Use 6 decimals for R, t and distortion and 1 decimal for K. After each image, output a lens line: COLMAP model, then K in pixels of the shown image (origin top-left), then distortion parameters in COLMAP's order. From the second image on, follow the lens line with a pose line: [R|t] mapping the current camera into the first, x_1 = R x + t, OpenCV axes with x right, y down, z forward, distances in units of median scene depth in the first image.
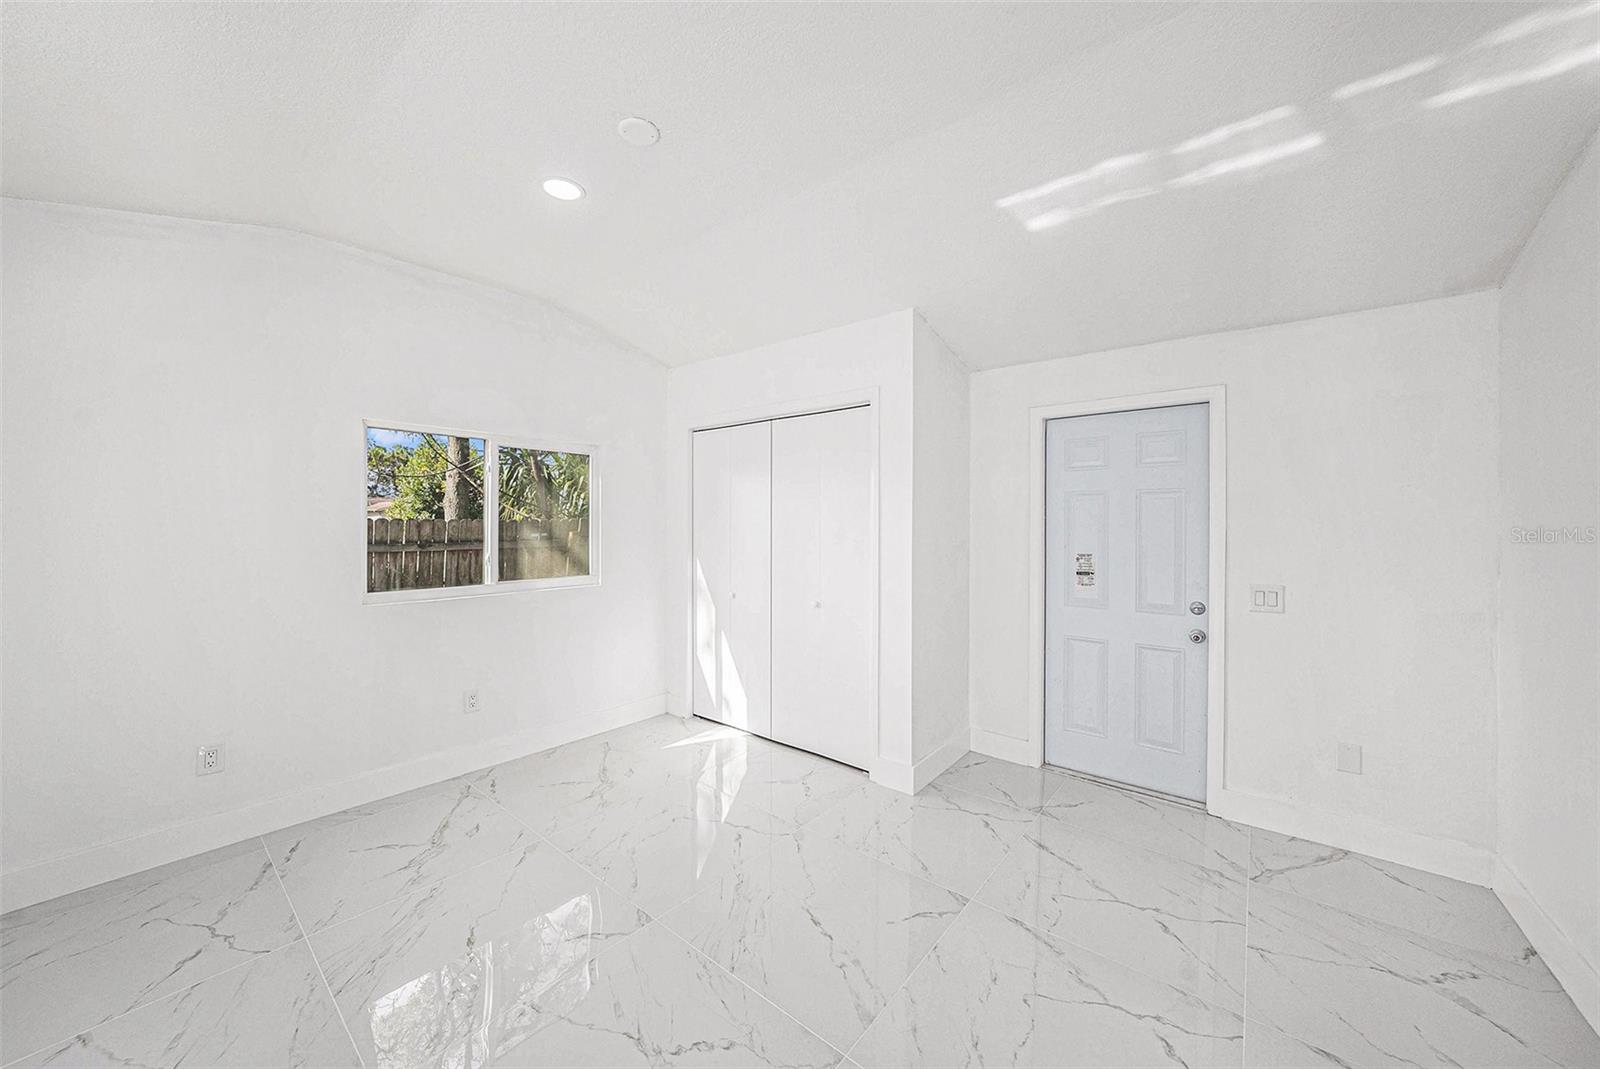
lens RADIAL K [[559.7, 0, 802.1], [0, 559.7, 525.2], [0, 0, 1]] dist [-0.016895, 0.000115]
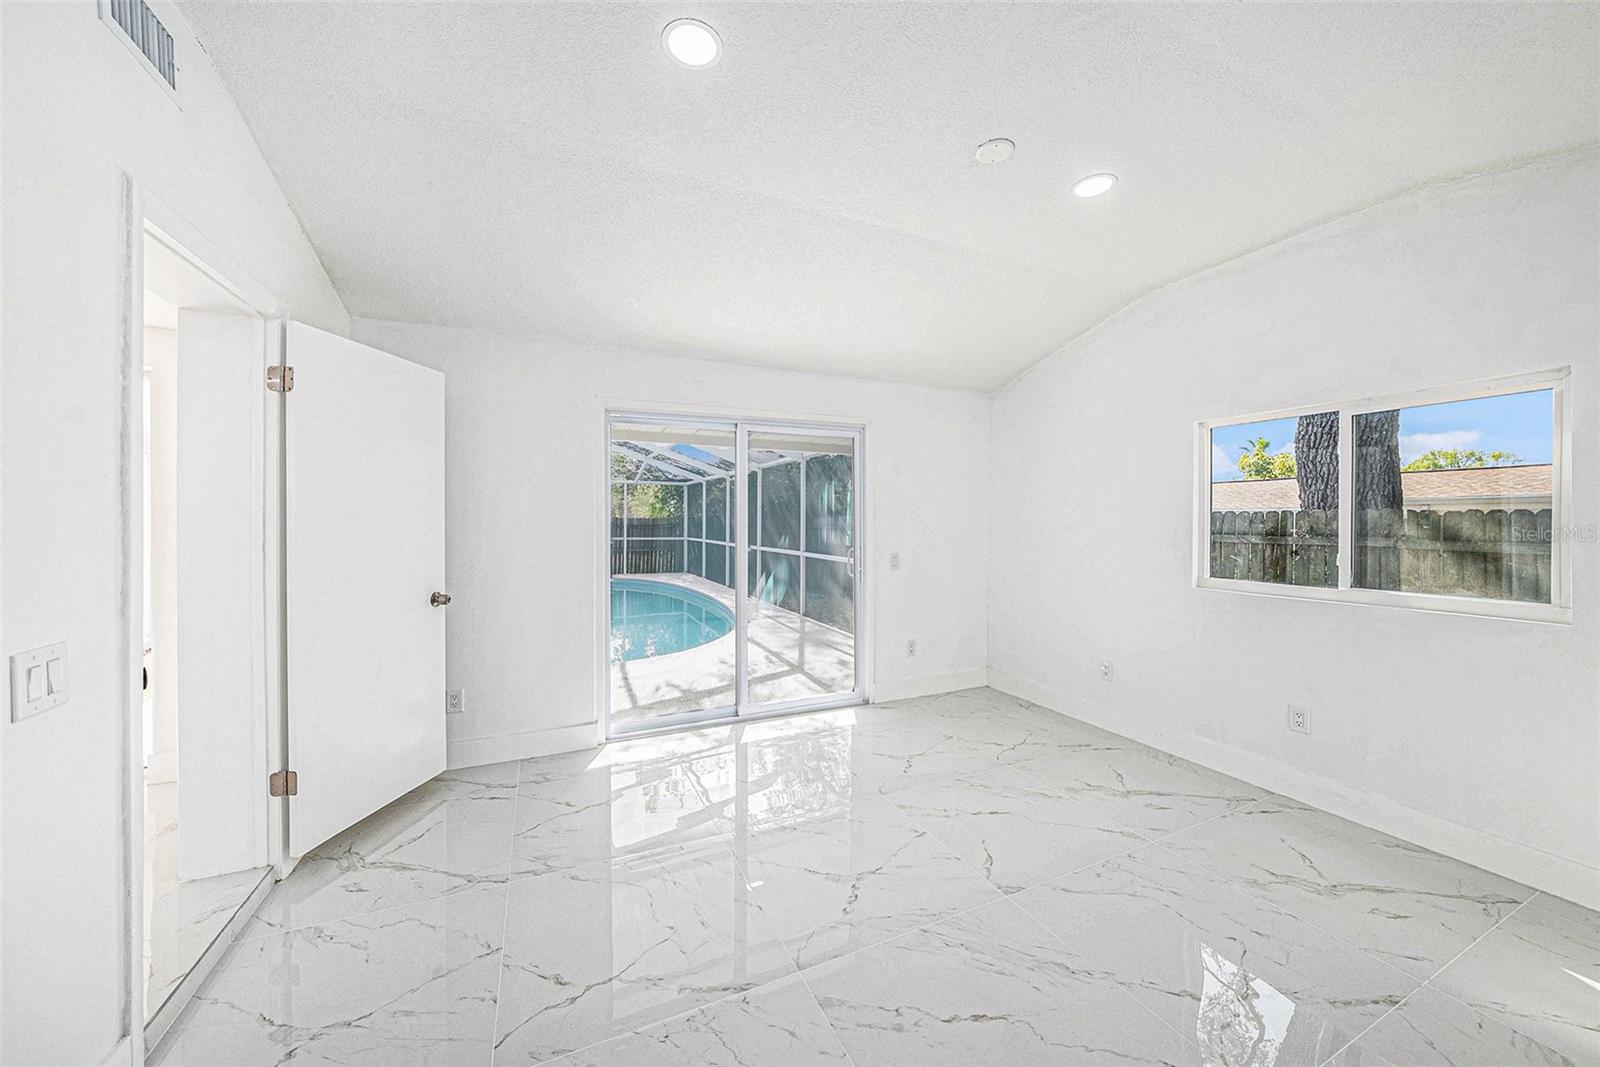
lens RADIAL K [[559.7, 0, 802.1], [0, 559.7, 524.2], [0, 0, 1]] dist [-0.016895, 0.000115]
pose [[-0.415775, 0.011227, -0.909398, 0.515220], [0.003588, 0.999936, 0.010704, 0.001083], [0.909460, 0.001187, -0.415789, 0.668675]]
